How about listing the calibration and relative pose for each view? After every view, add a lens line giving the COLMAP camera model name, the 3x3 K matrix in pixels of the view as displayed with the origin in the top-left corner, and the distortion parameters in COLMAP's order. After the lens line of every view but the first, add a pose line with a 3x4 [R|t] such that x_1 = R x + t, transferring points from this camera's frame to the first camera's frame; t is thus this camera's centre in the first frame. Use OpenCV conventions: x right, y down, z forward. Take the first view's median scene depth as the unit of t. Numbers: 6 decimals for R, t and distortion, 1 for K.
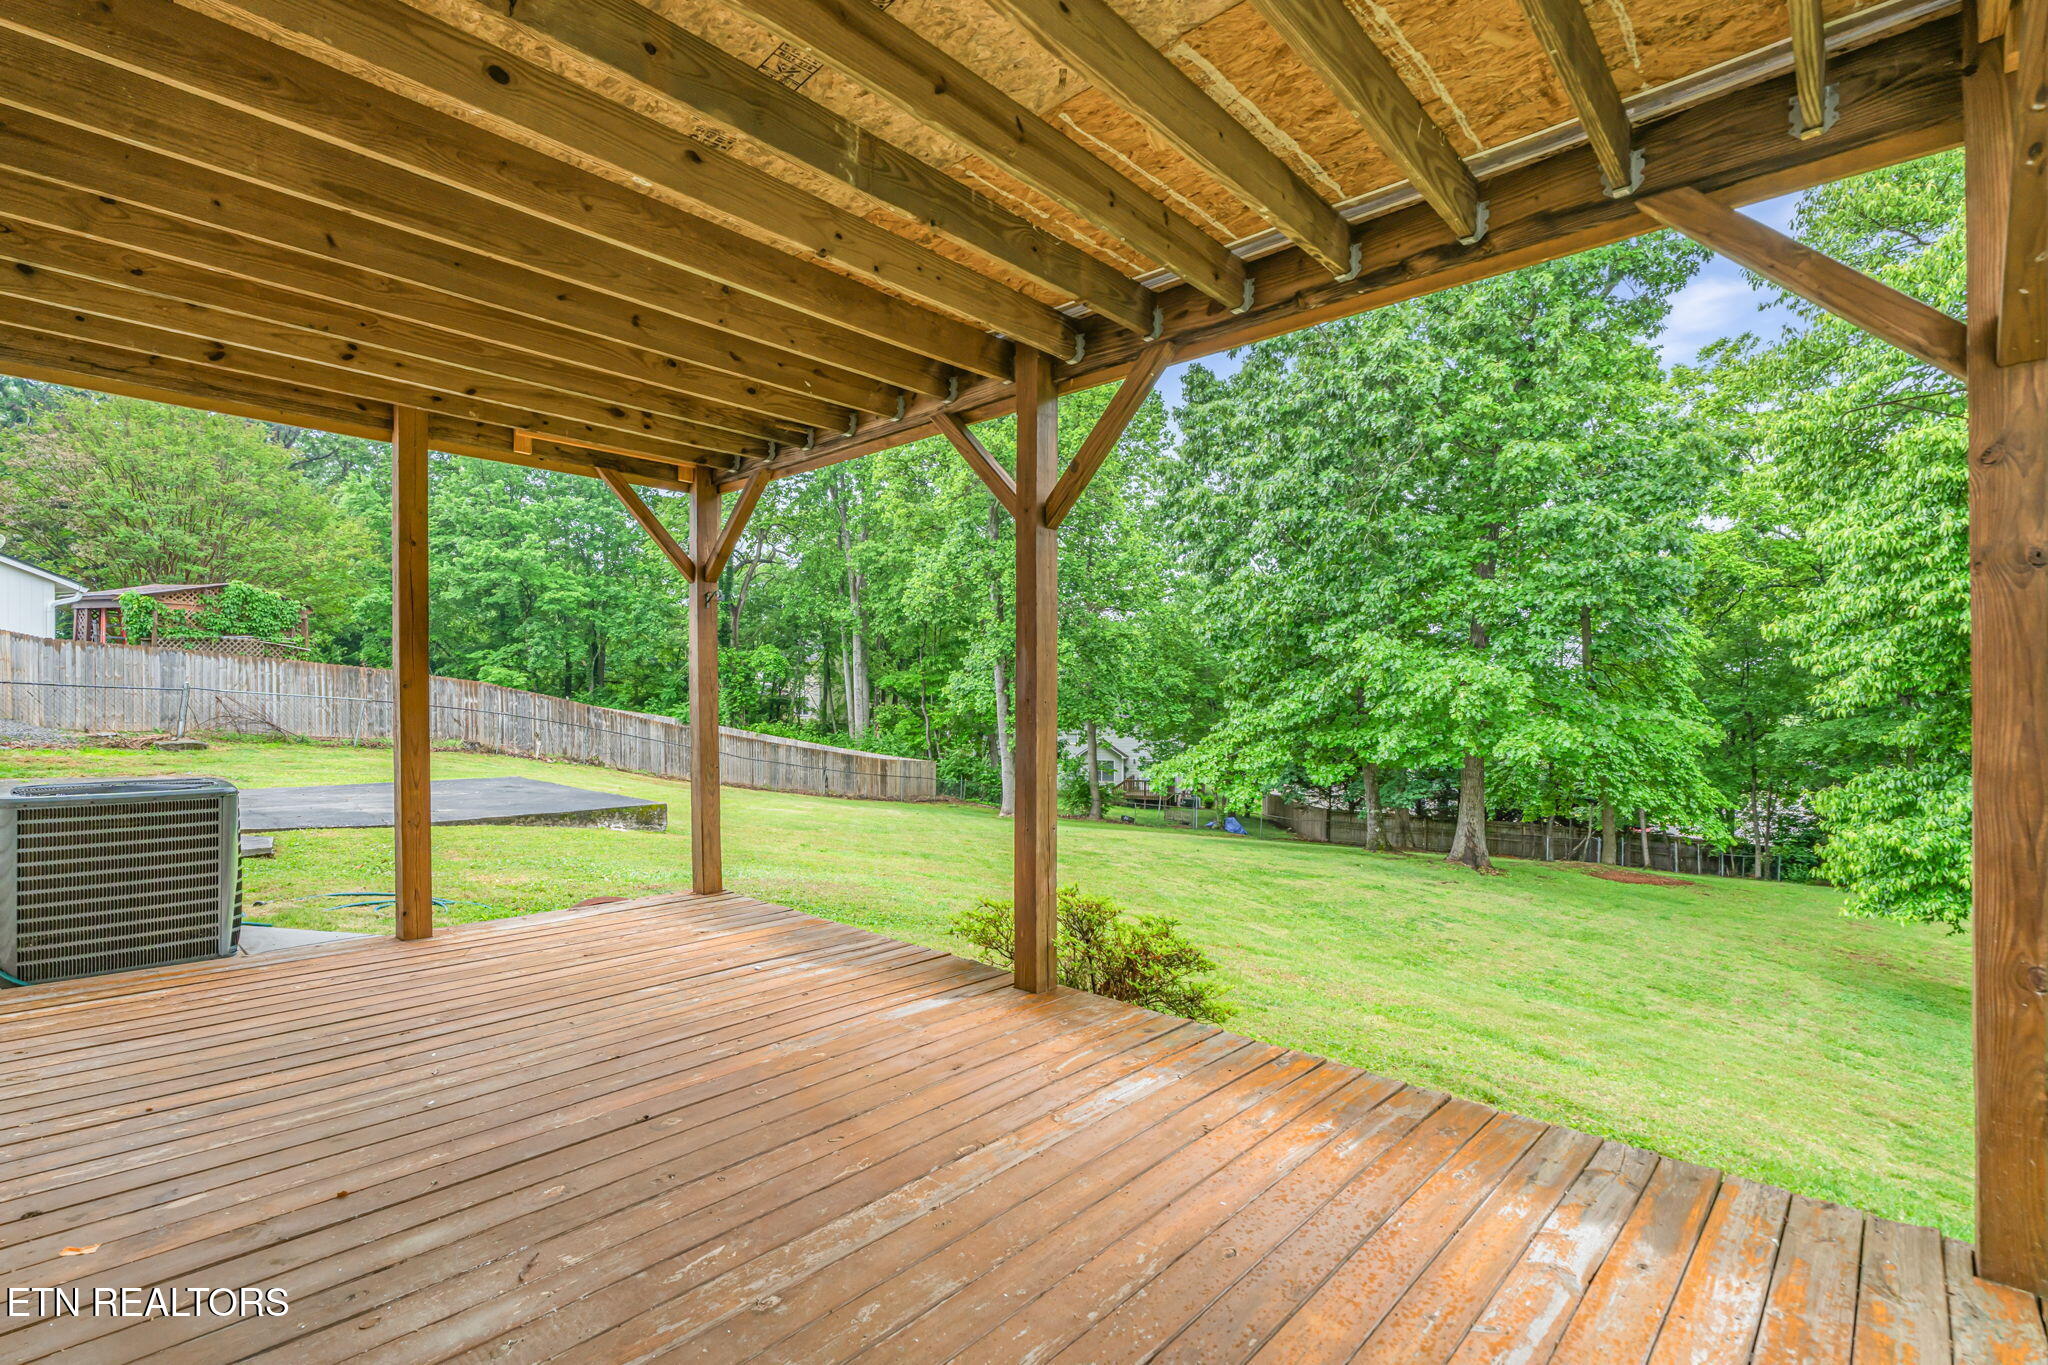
lens RADIAL K [[945.1, 0, 996.1], [0, 945.1, 683.9], [0, 0, 1]] dist [-0.005655, -0.000004]
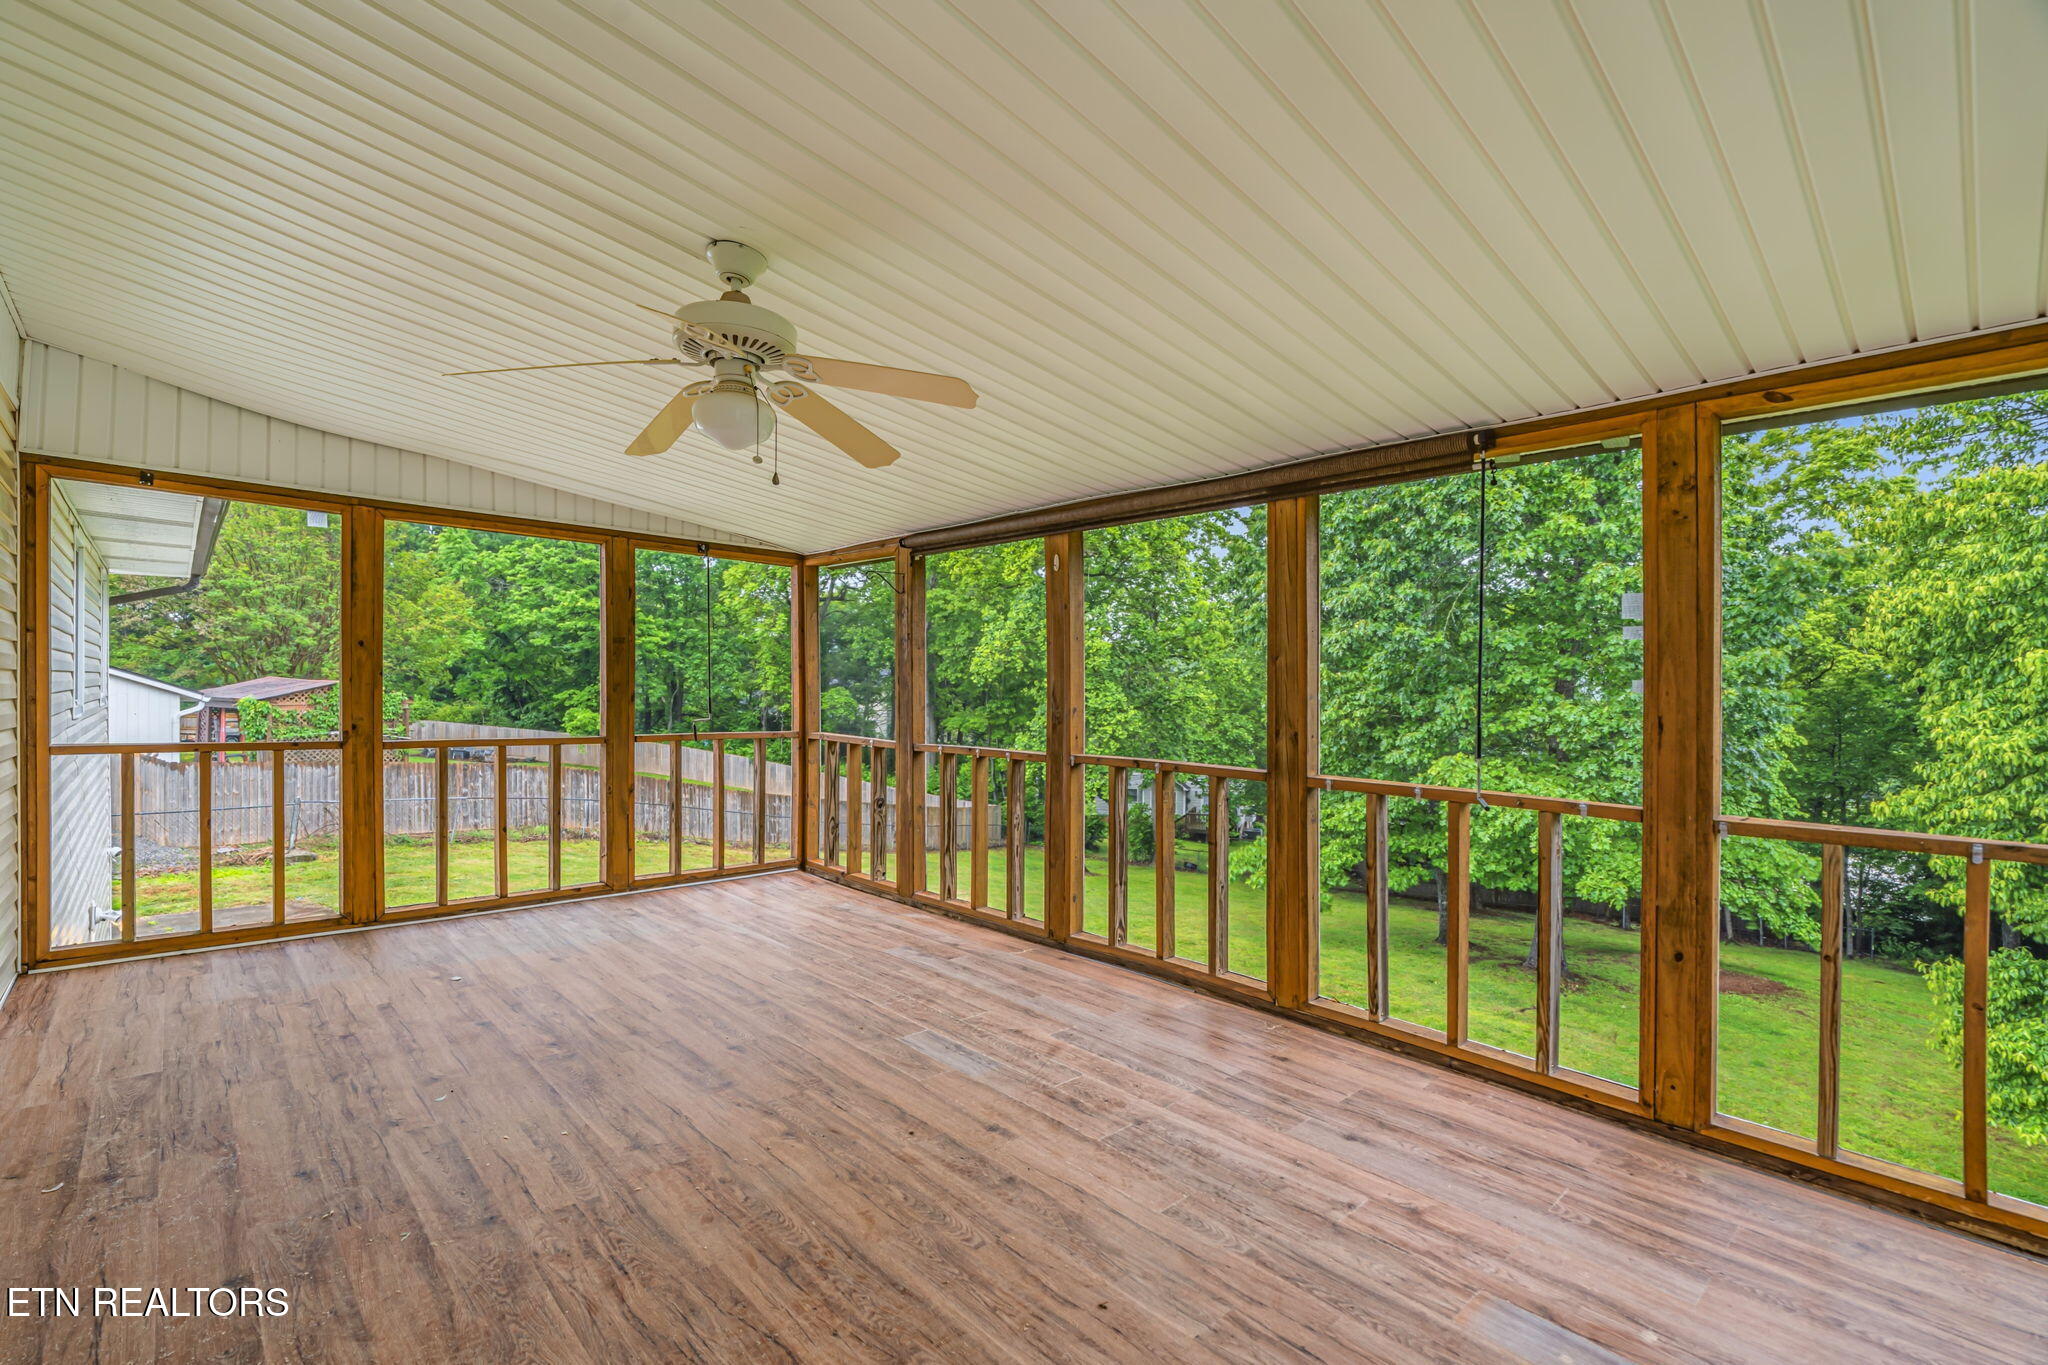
lens RADIAL K [[926.6, 0, 1005.1], [0, 926.6, 679.9], [0, 0, 1]] dist [-0.006023, 0.000747]
pose [[0.998417, 0.007725, -0.055716, -0.010824], [-0.007886, 0.999965, -0.002663, -0.117305], [0.055693, 0.003098, 0.998443, 0.009154]]
